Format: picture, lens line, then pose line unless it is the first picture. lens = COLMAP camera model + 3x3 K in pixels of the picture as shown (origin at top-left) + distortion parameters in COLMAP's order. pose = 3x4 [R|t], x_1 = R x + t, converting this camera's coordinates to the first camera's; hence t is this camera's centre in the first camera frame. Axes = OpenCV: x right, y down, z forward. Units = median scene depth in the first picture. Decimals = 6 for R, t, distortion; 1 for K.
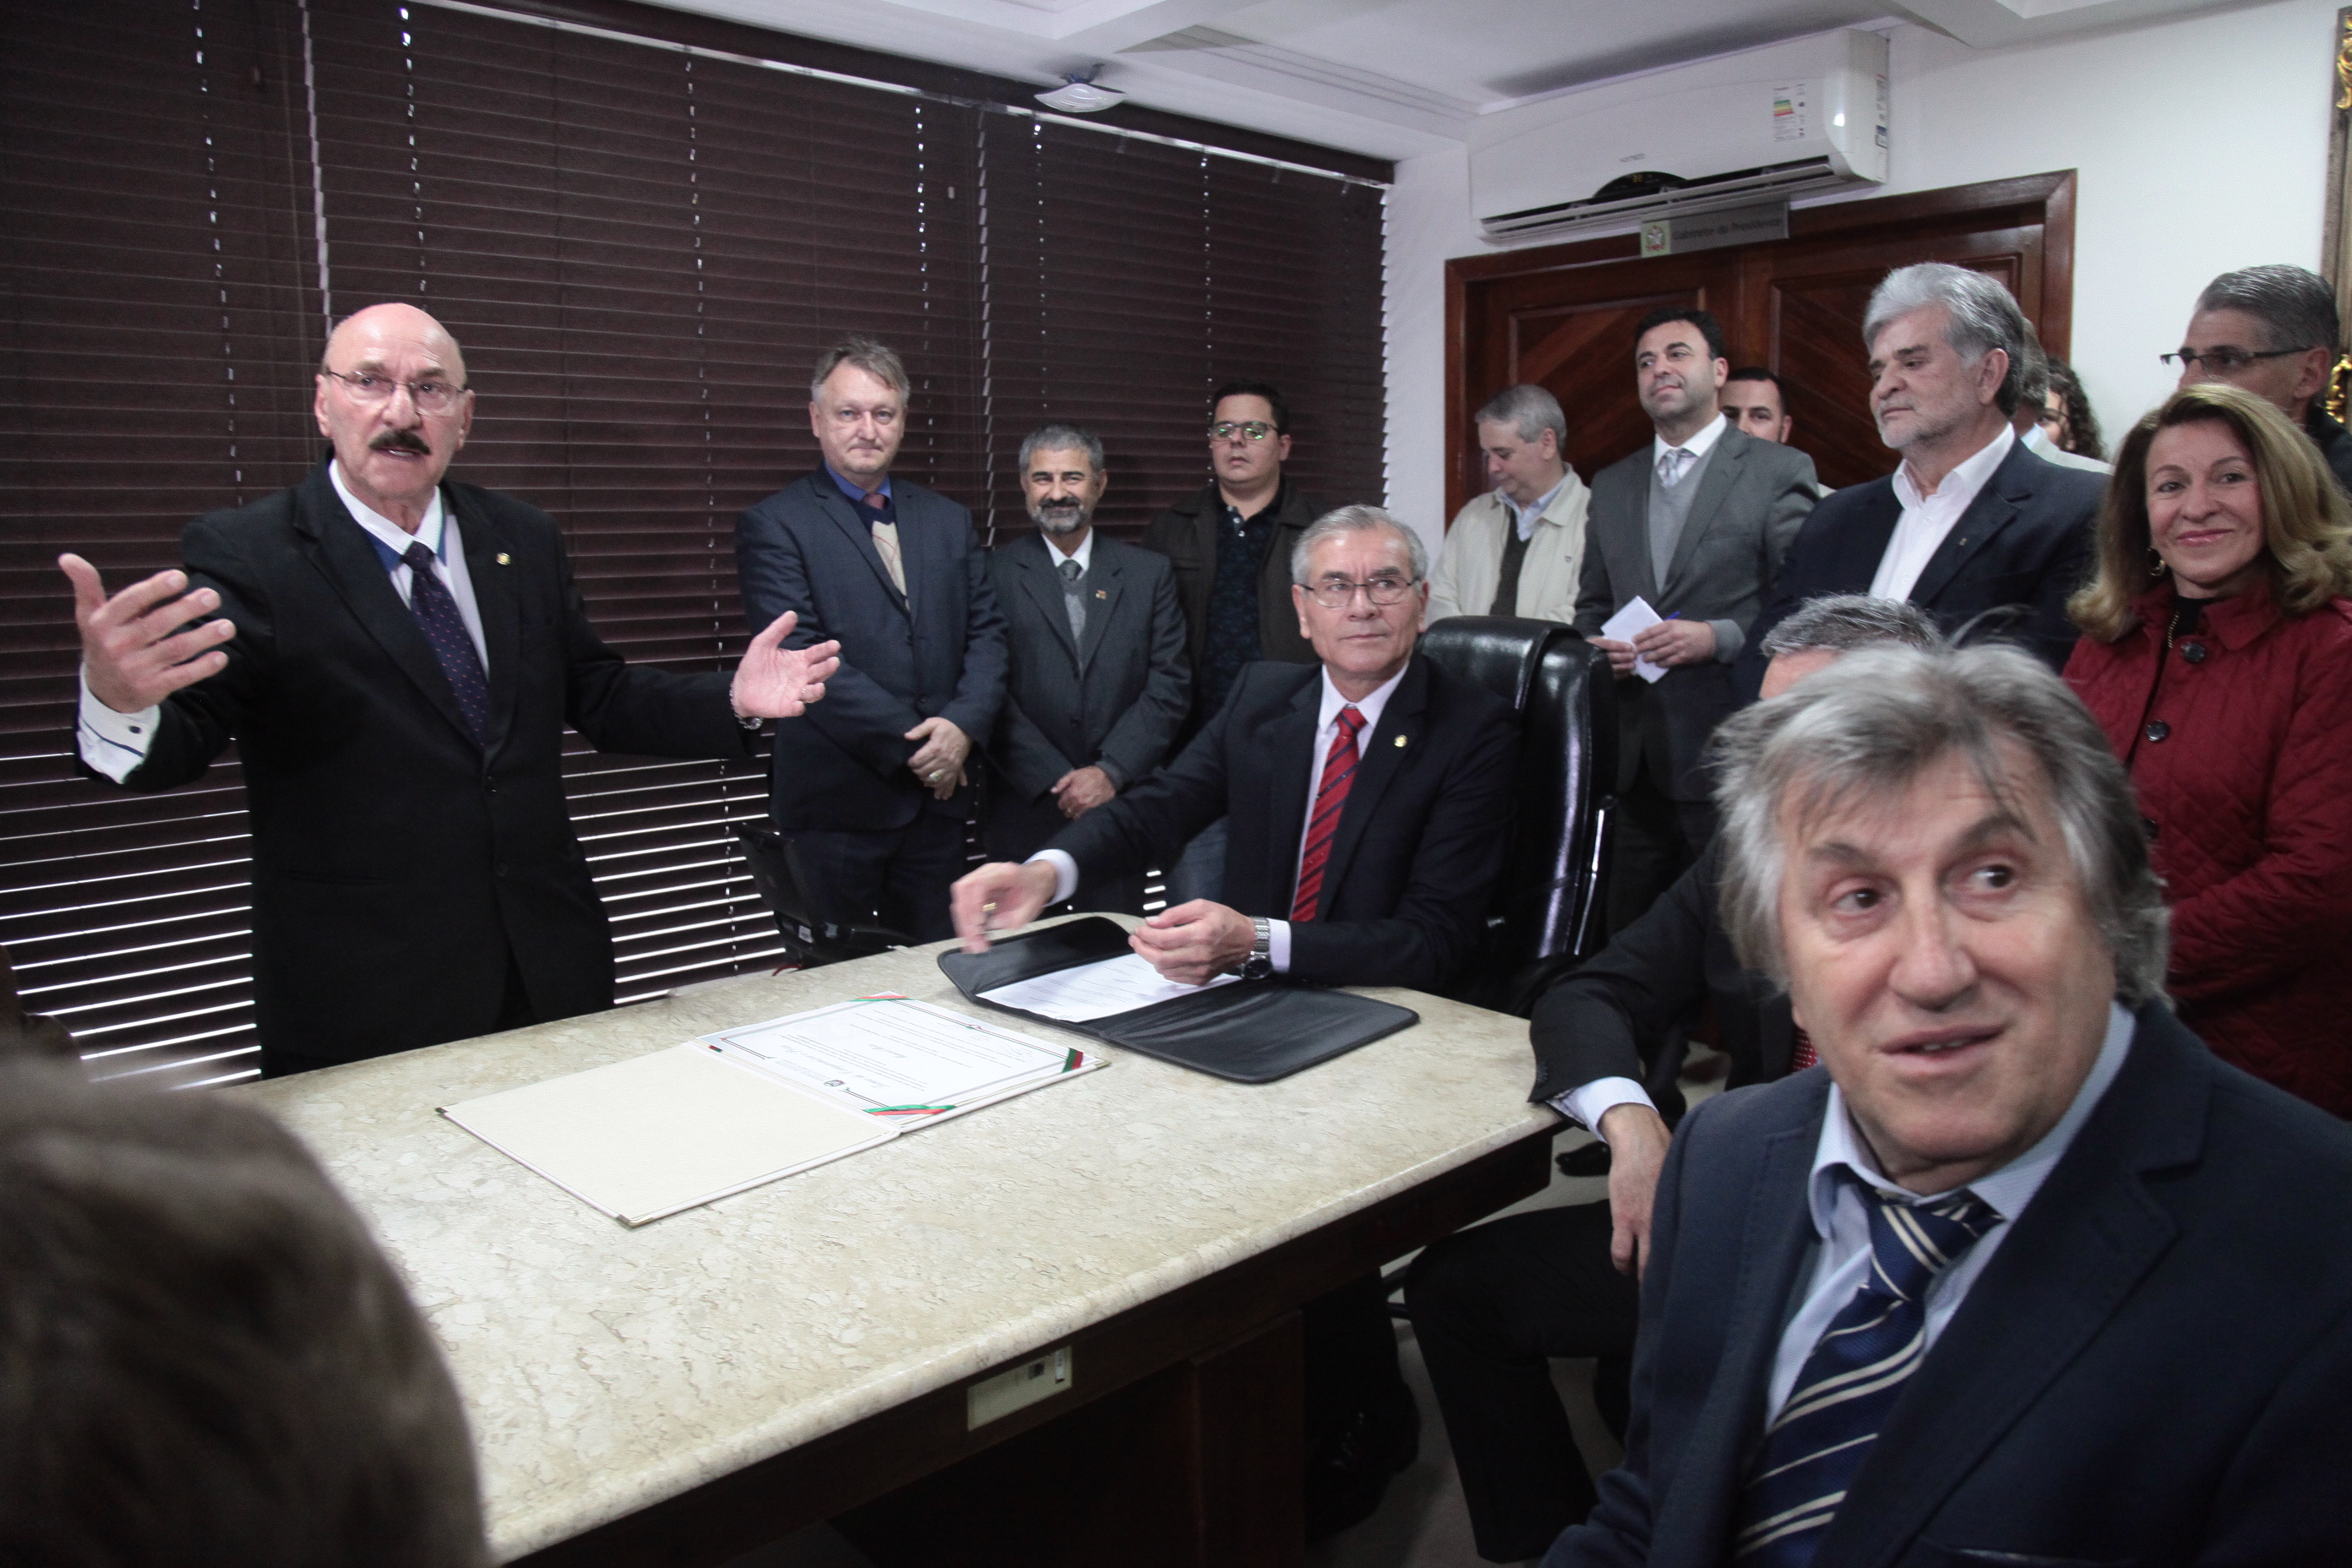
lens RADIAL K [[1608.7, 0, 1204.0], [0, 1608.7, 780.0], [0, 0, 1]] dist [-0.125580, 0.074593]
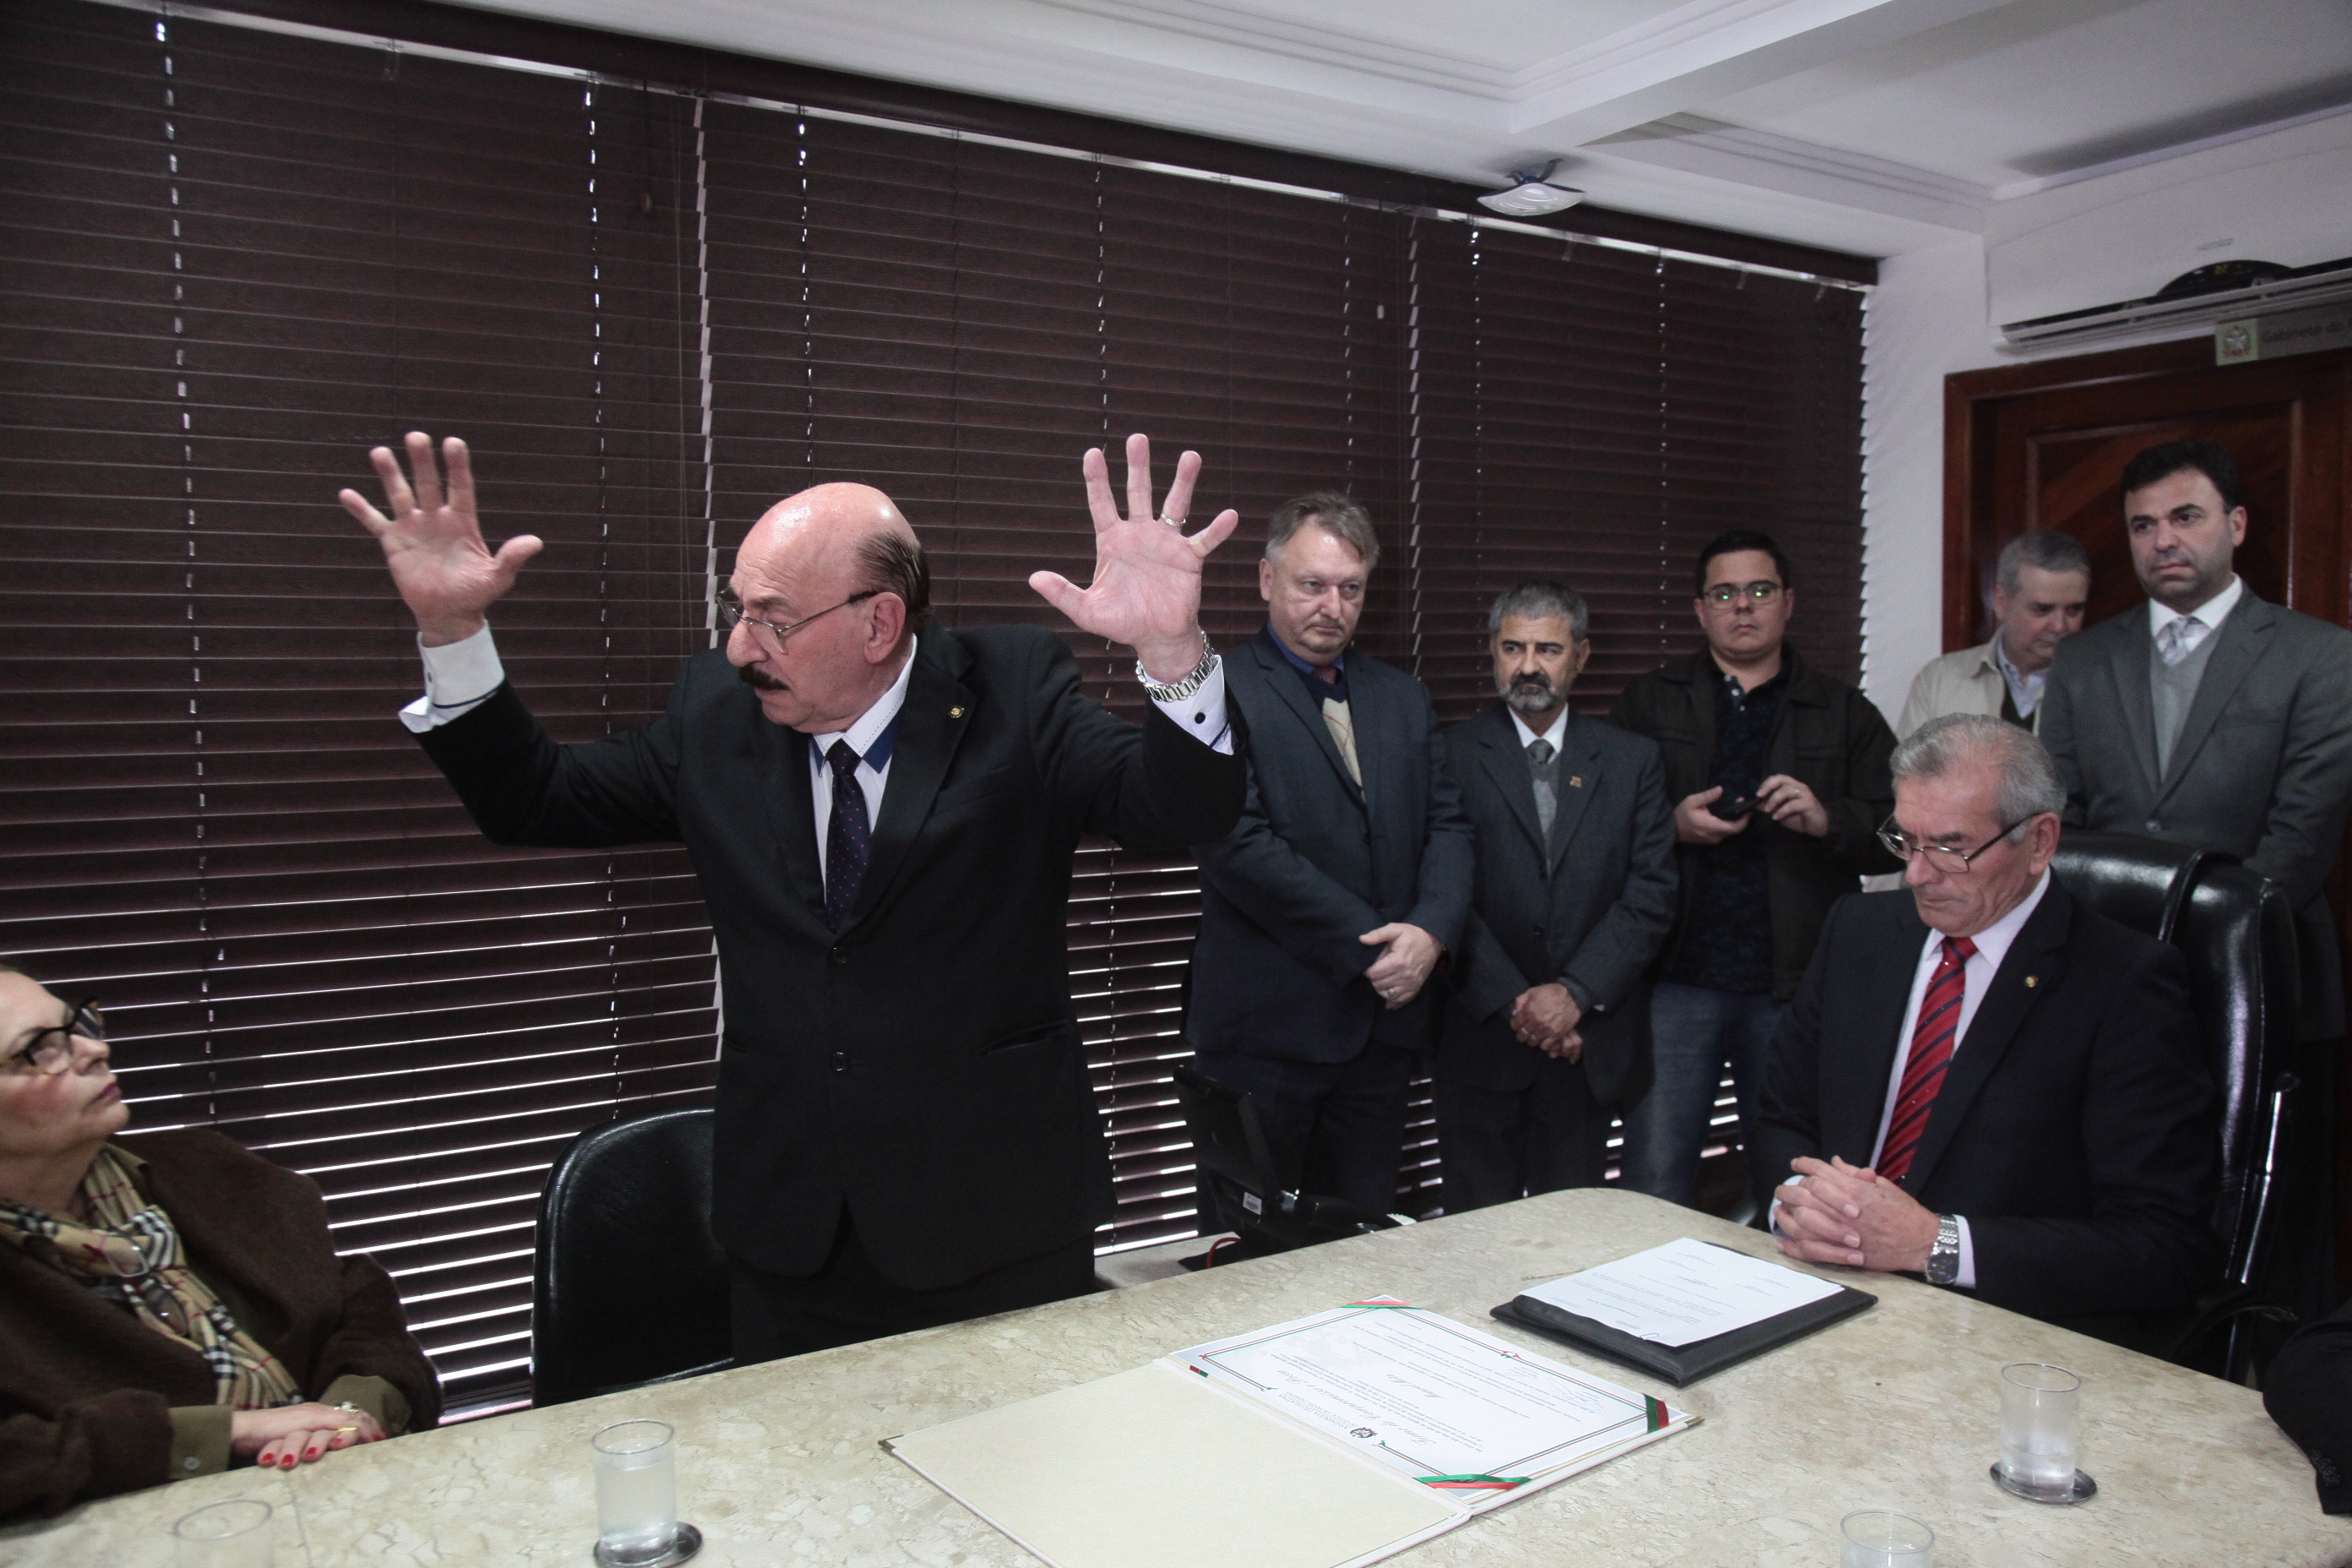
lens RADIAL K [[1835.0, 0, 1216.8], [0, 1835.0, 793.2], [0, 0, 1]] dist [-0.082759, 0.073997]
pose [[0.984596, 0.013120, -0.174354, -0.140818], [-0.028365, 0.995957, -0.085232, -0.046031], [0.172531, 0.088865, 0.980987, 0.061988]]
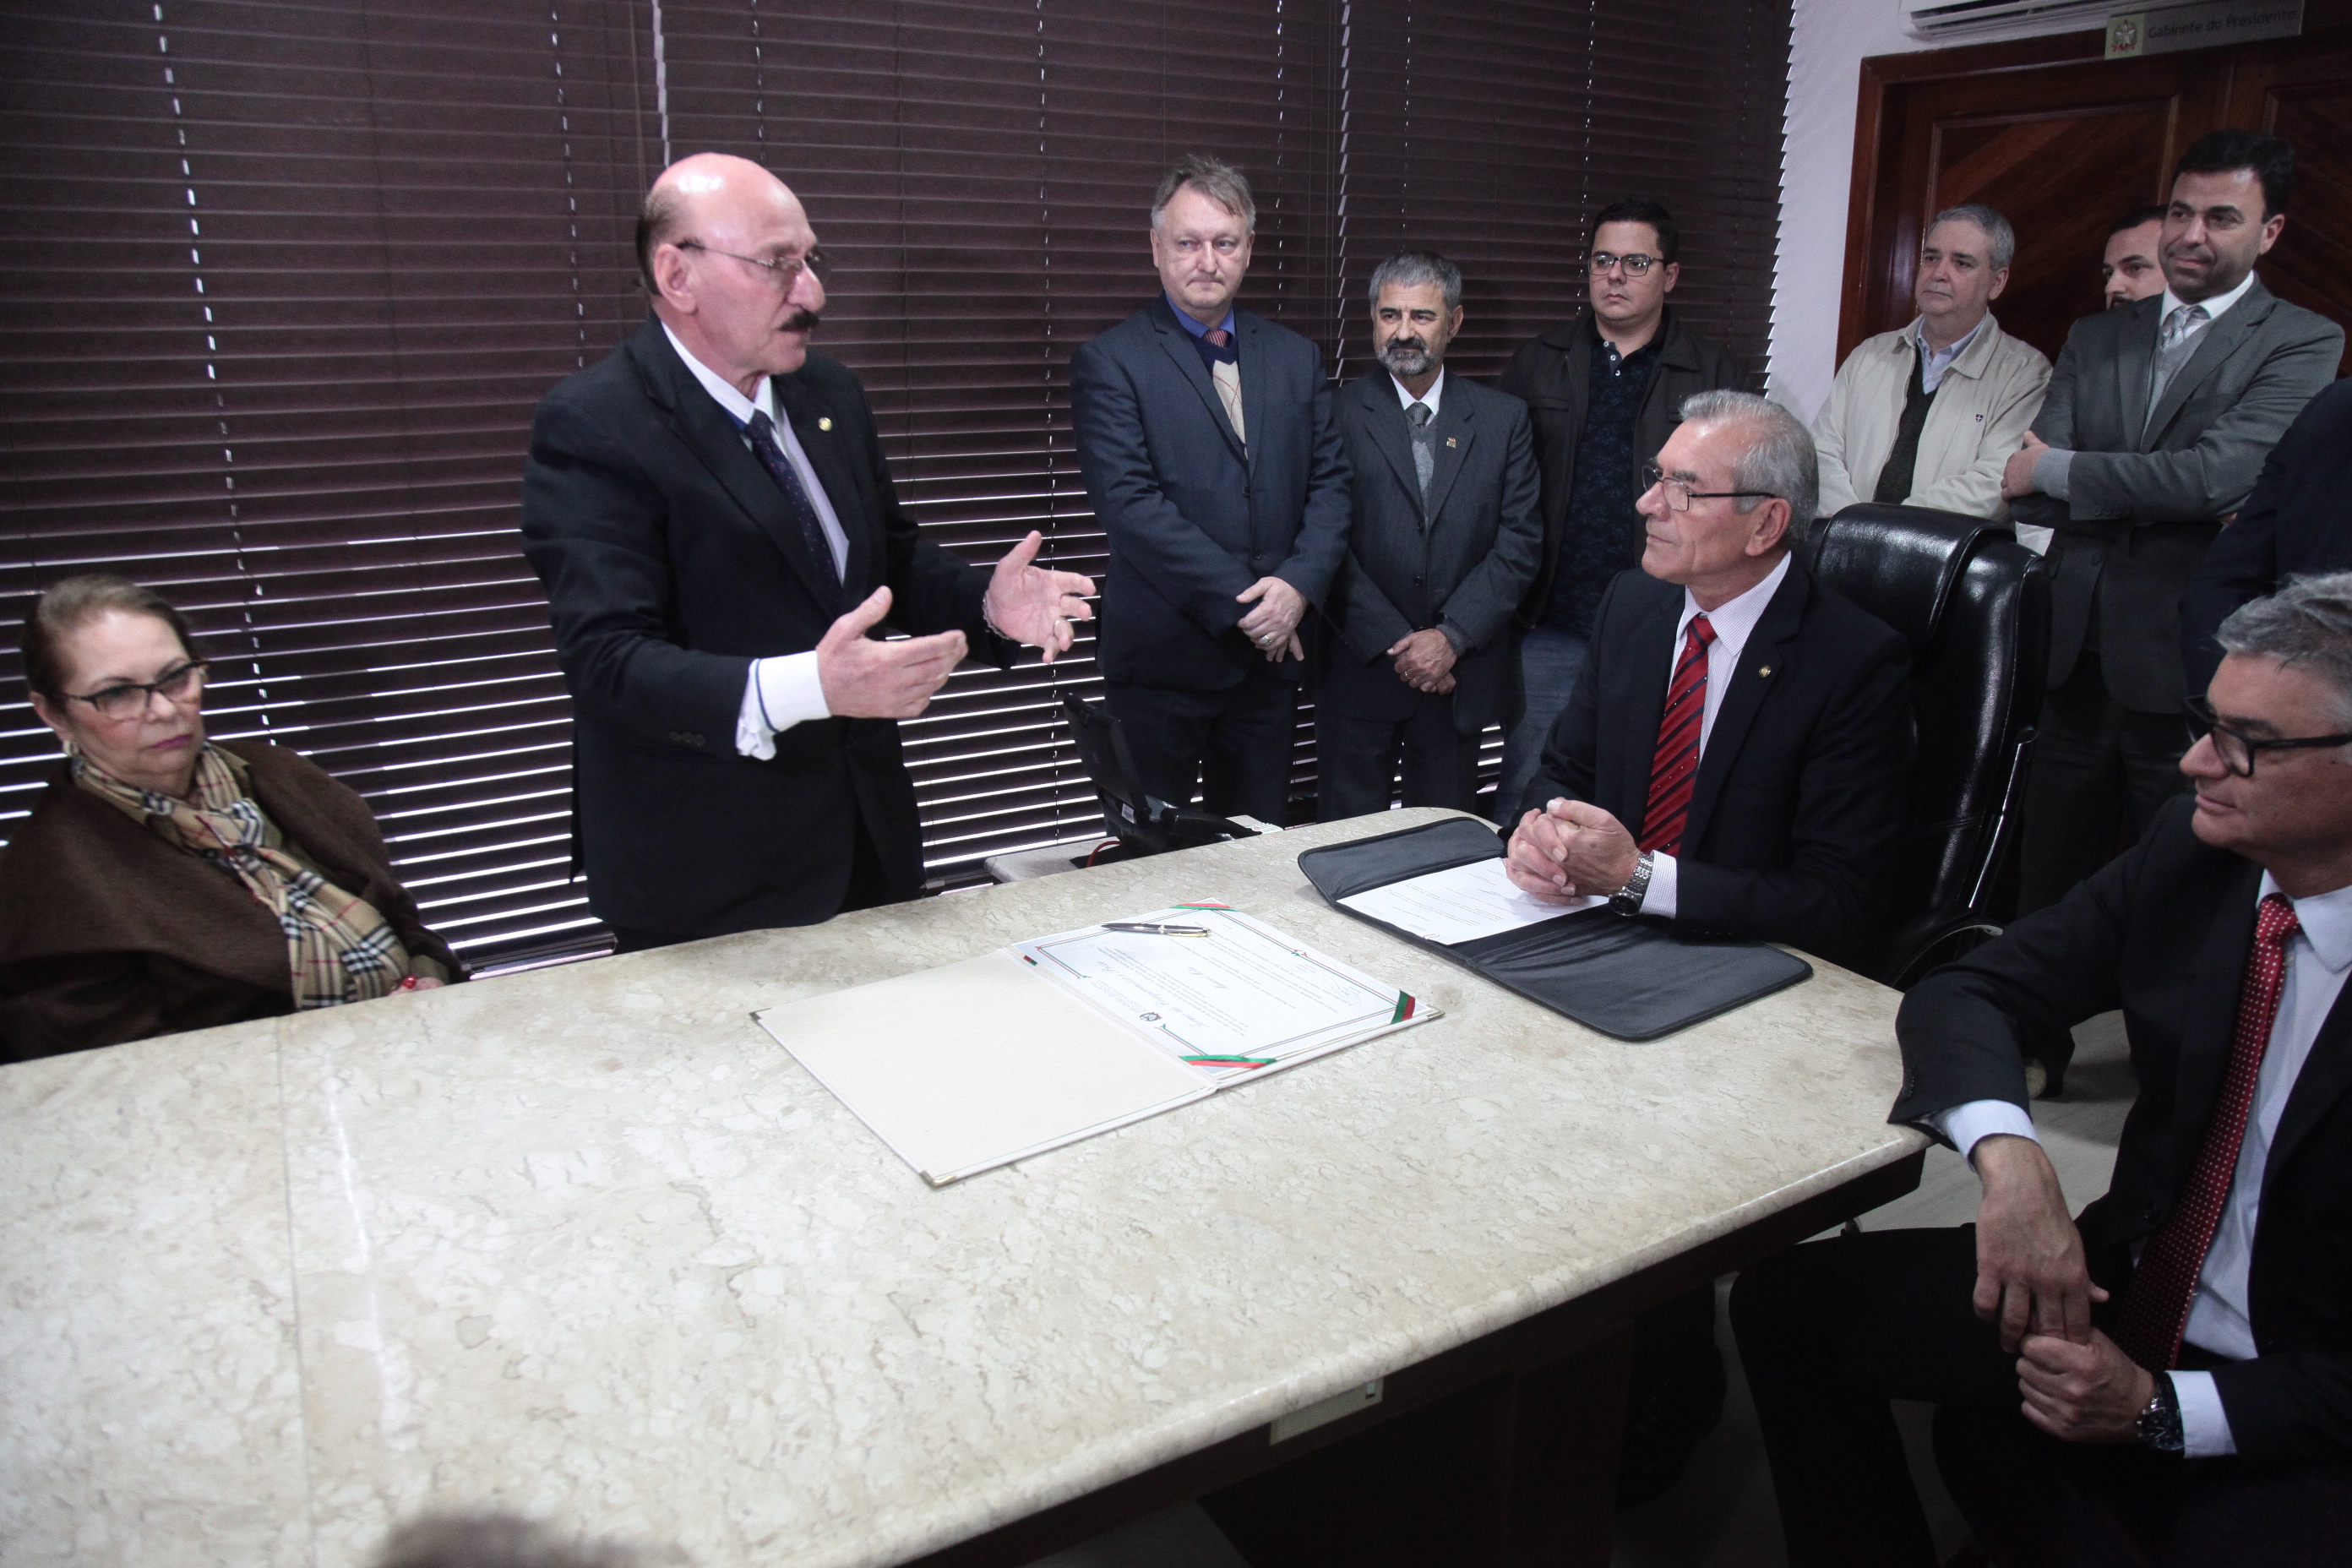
lens RADIAL K [[1622.4, 0, 1214.3], [0, 1622.4, 794.4], [0, 0, 1]] dist [-0.122654, 0.072767]
pose [[0.979634, 0.072466, -0.187261, -0.022432], [-0.046224, 0.988946, 0.140886, -0.073751], [0.195400, -0.129361, 0.972155, 0.080941]]
